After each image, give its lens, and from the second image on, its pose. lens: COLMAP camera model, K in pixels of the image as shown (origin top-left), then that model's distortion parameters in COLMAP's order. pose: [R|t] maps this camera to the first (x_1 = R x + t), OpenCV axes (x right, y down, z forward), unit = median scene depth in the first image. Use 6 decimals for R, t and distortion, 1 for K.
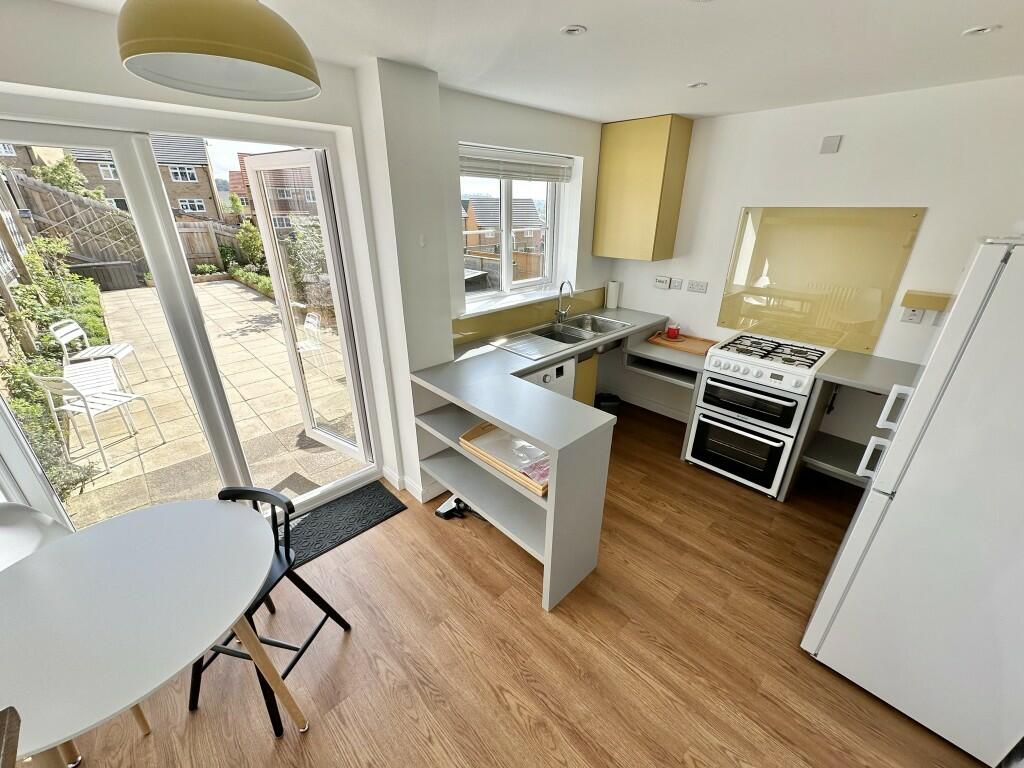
lens RADIAL K [[408.9, 0, 512.1], [0, 408.9, 386.1], [0, 0, 1]] dist [-0.001285, 0.000057]
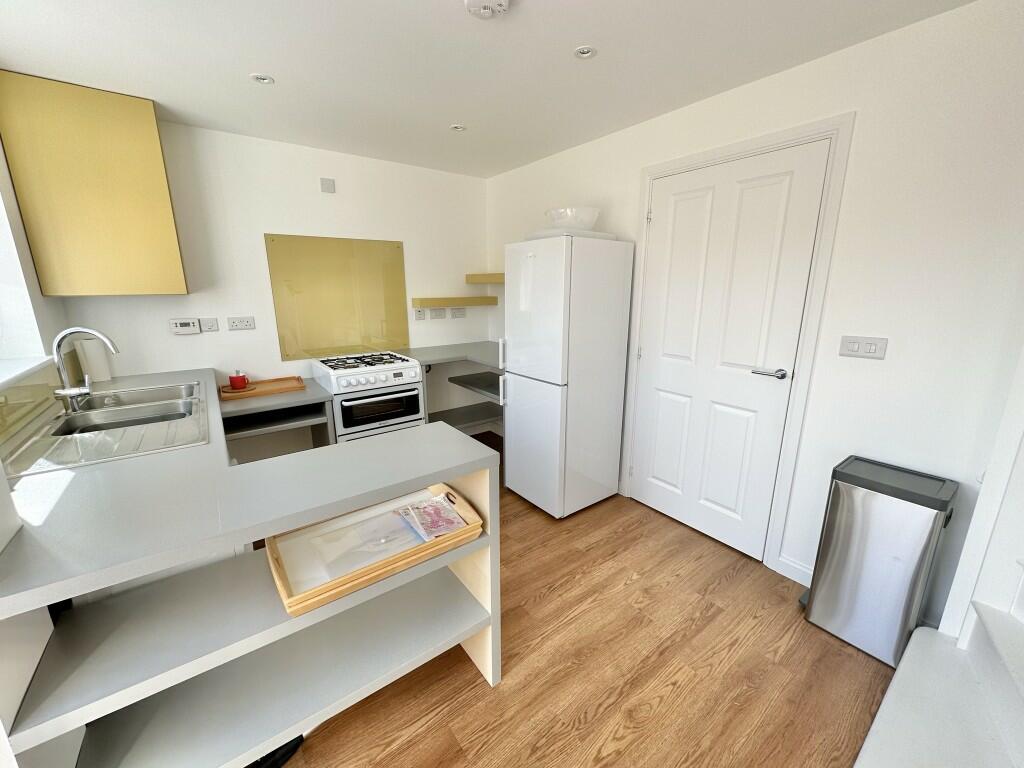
lens RADIAL K [[408.9, 0, 513.1], [0, 408.9, 381.9], [0, 0, 1]] dist [-0.001285, 0.000057]
pose [[0.123970, -0.231975, 0.964790, -0.564123], [0.402547, 0.900447, 0.164780, -0.086077], [-0.906966, 0.367945, 0.205009, 0.649835]]
